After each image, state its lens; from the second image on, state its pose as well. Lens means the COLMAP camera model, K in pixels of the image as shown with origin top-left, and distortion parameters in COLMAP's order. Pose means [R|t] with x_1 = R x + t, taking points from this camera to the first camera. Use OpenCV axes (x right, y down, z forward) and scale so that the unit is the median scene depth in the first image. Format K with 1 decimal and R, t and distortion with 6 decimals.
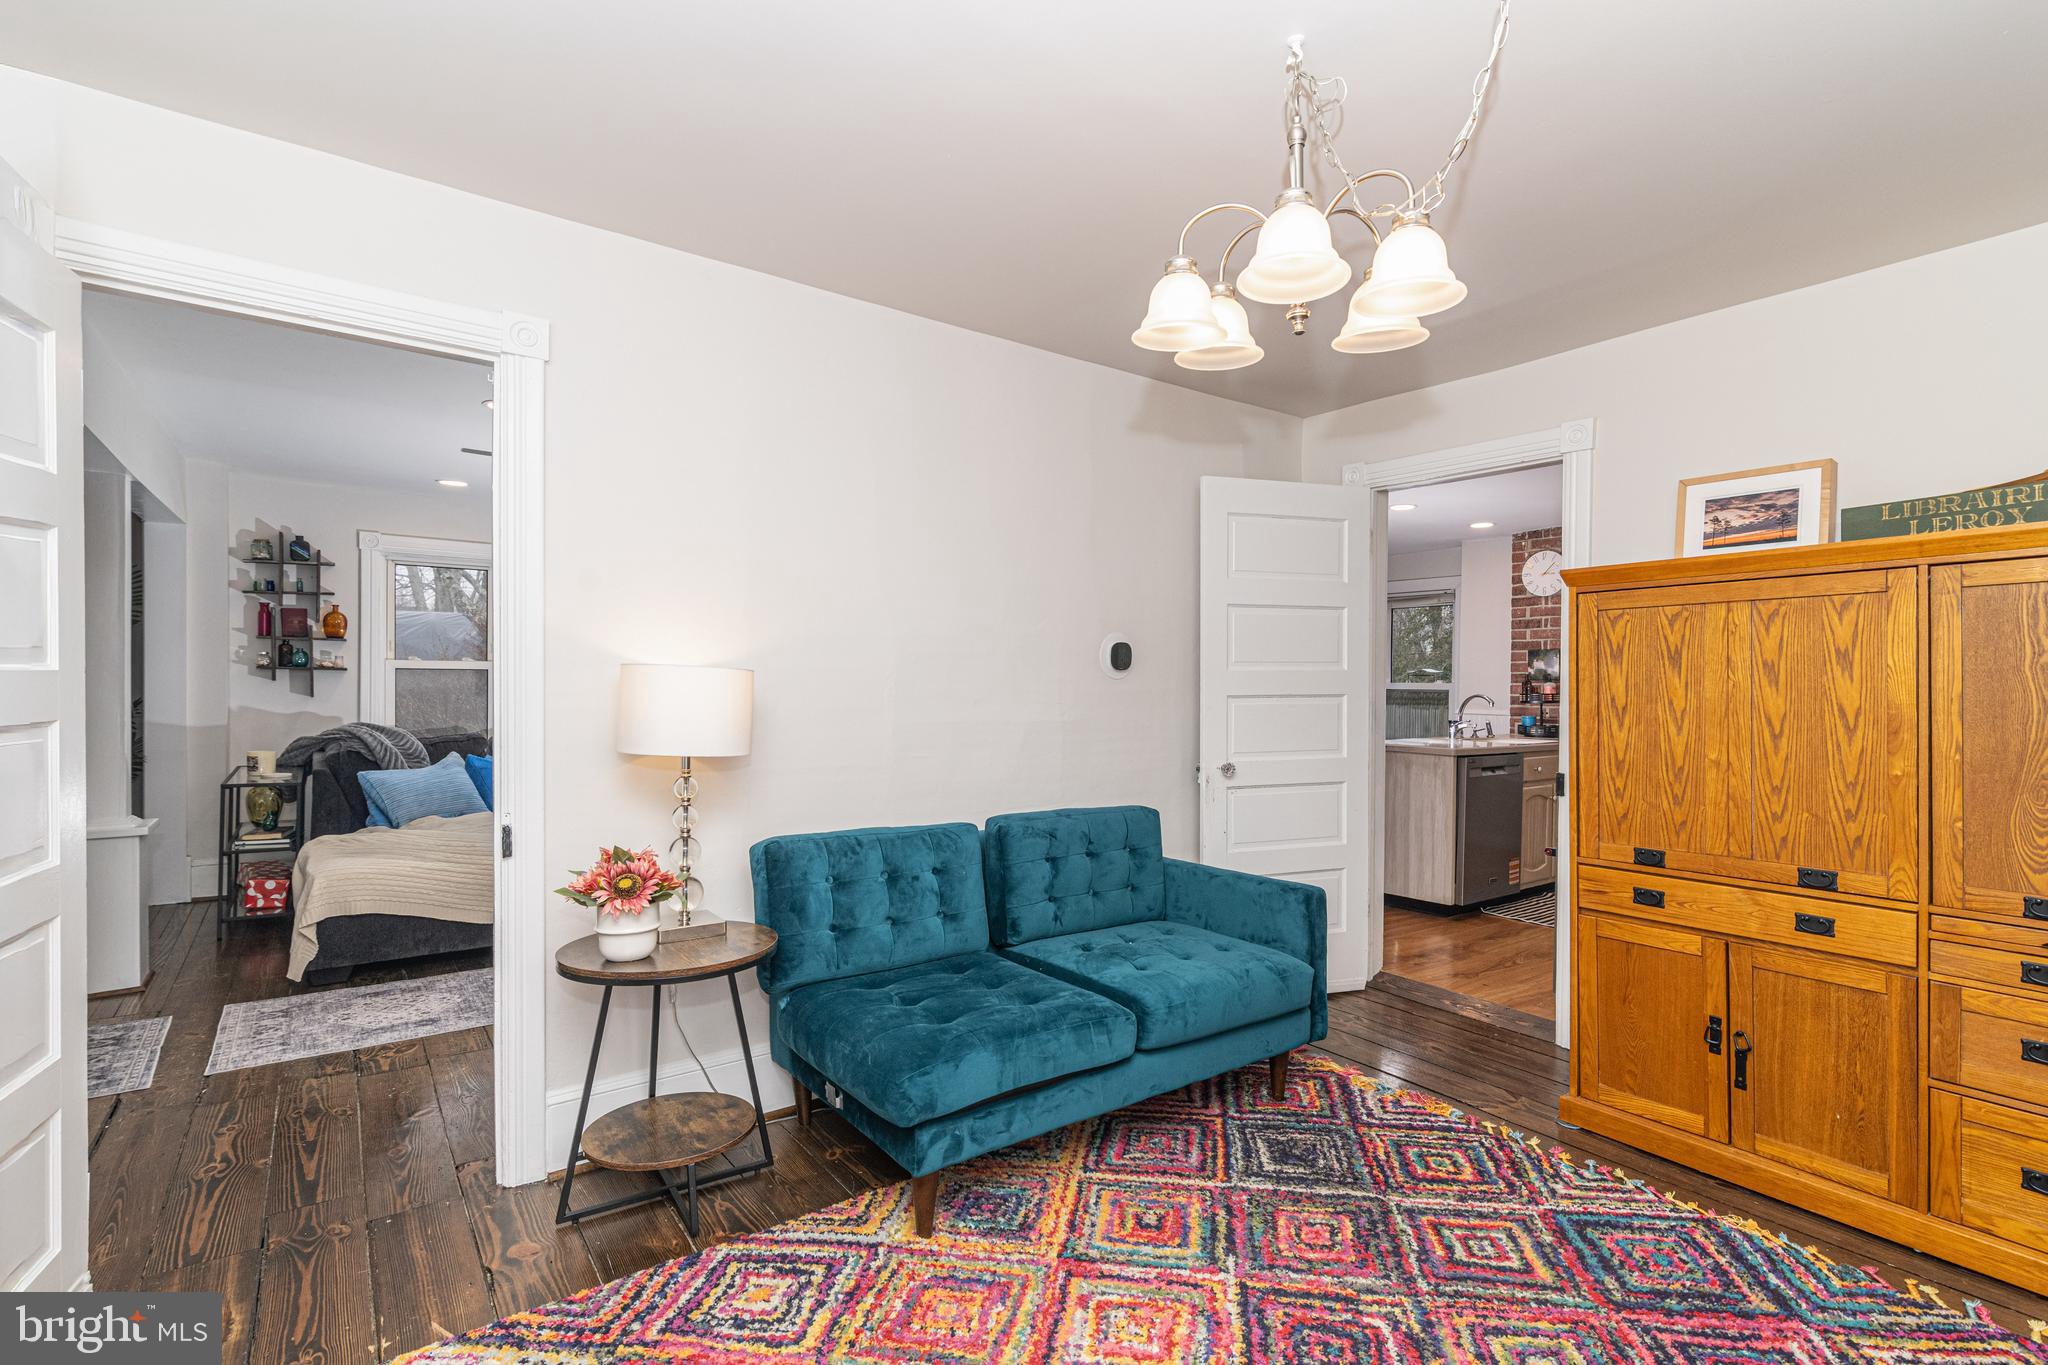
lens RADIAL K [[943.4, 0, 1044.8], [0, 943.4, 687.3], [0, 0, 1]] dist [0.010401, -0.001100]
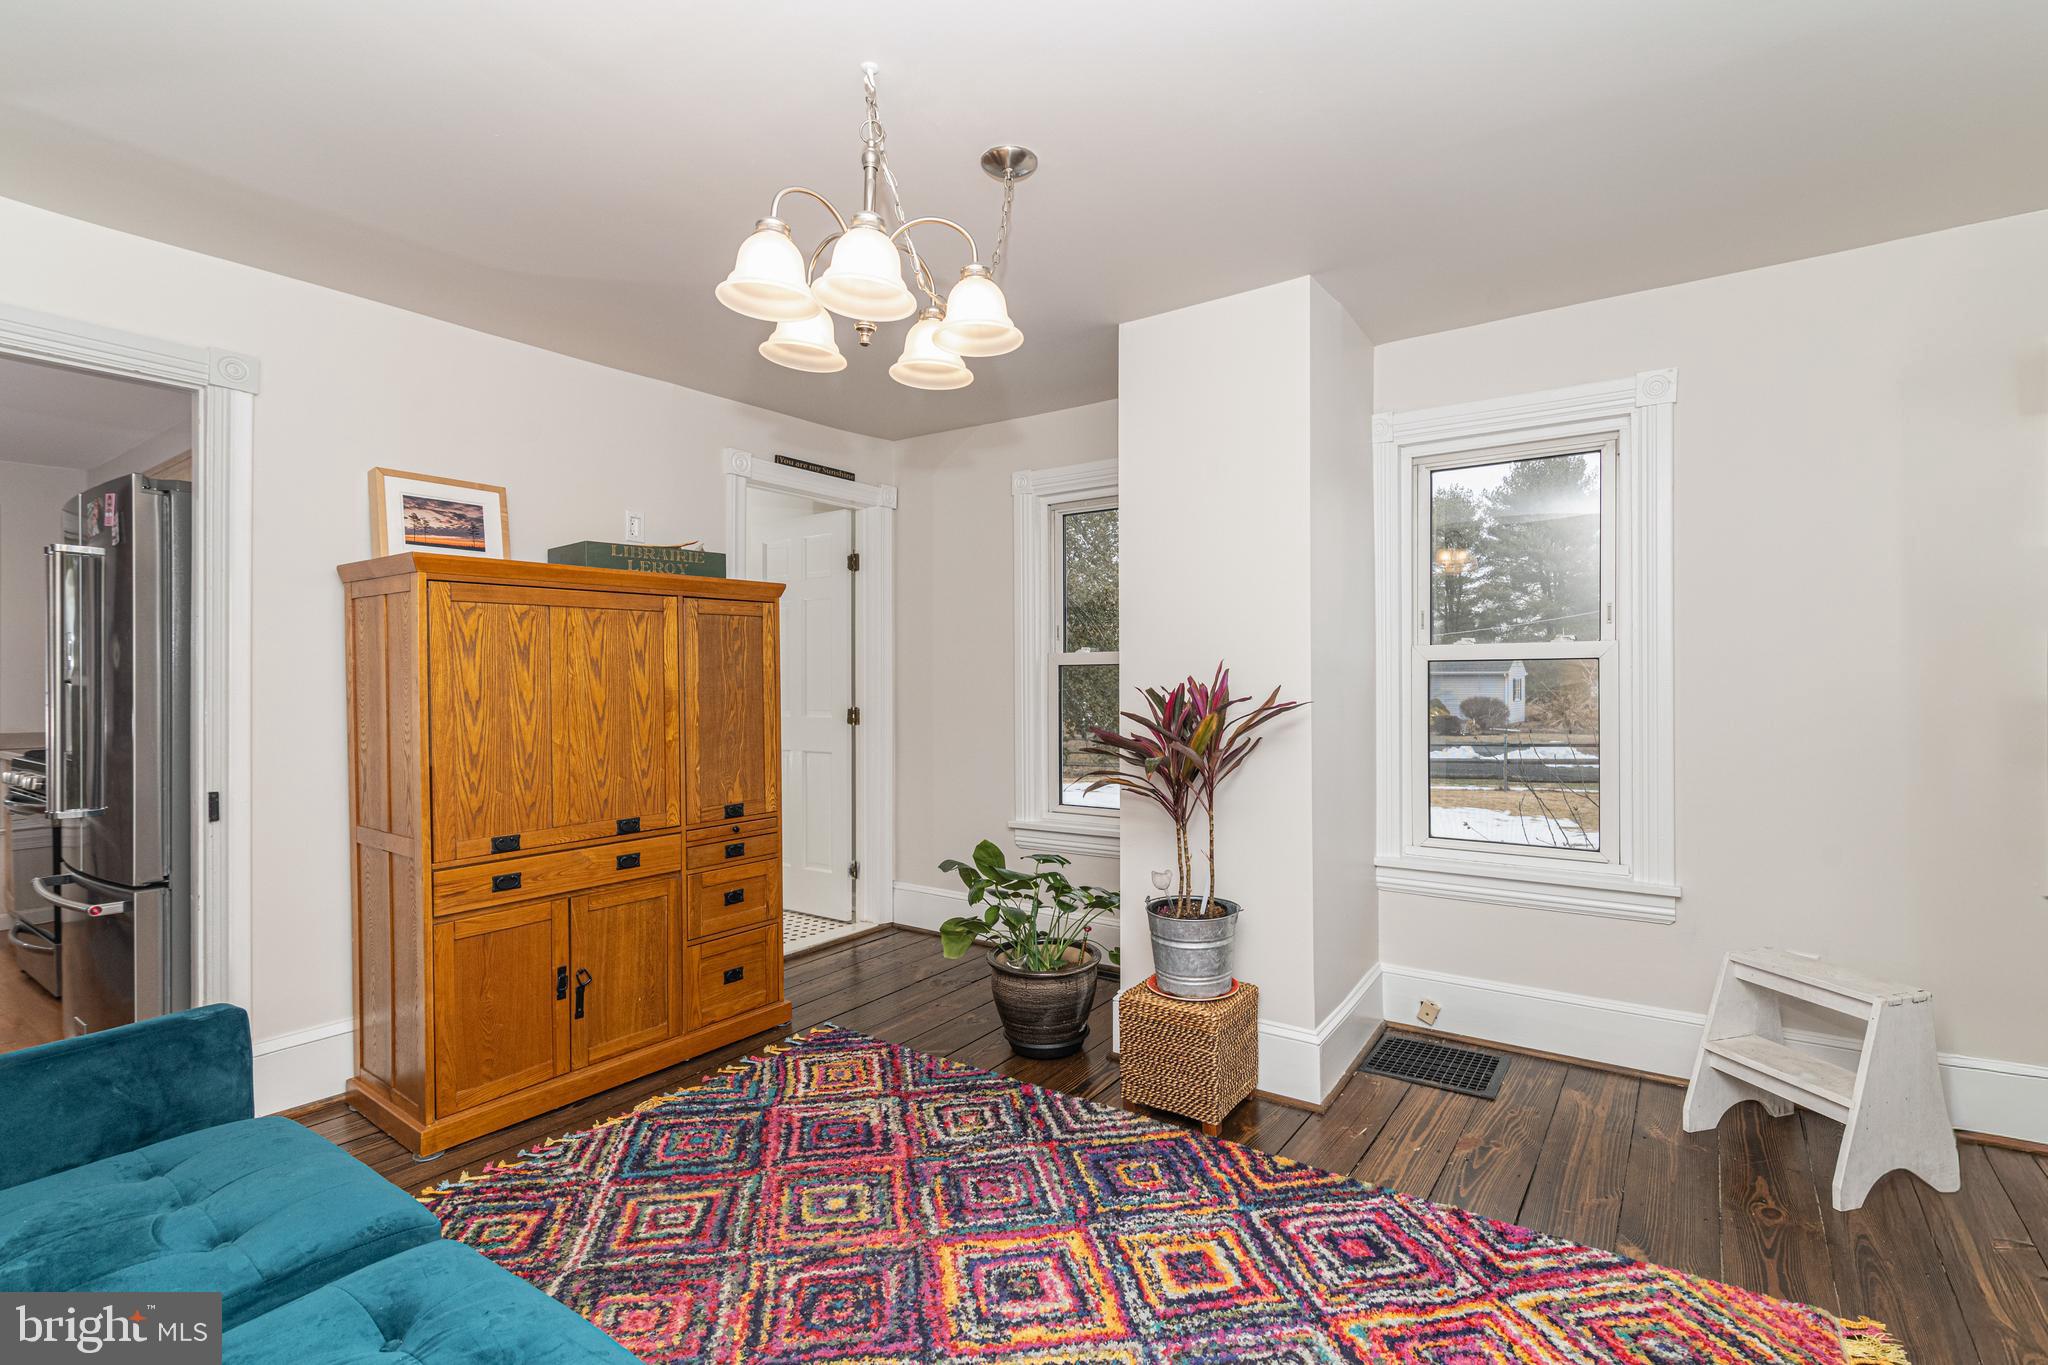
lens RADIAL K [[943.4, 0, 1034.7], [0, 943.4, 683.1], [0, 0, 1]] dist [0.010401, -0.001100]
pose [[-0.293992, -0.007714, 0.955777, -0.557805], [0.006968, 0.999924, 0.010214, -0.004182], [-0.955783, 0.009663, -0.293916, 0.793419]]
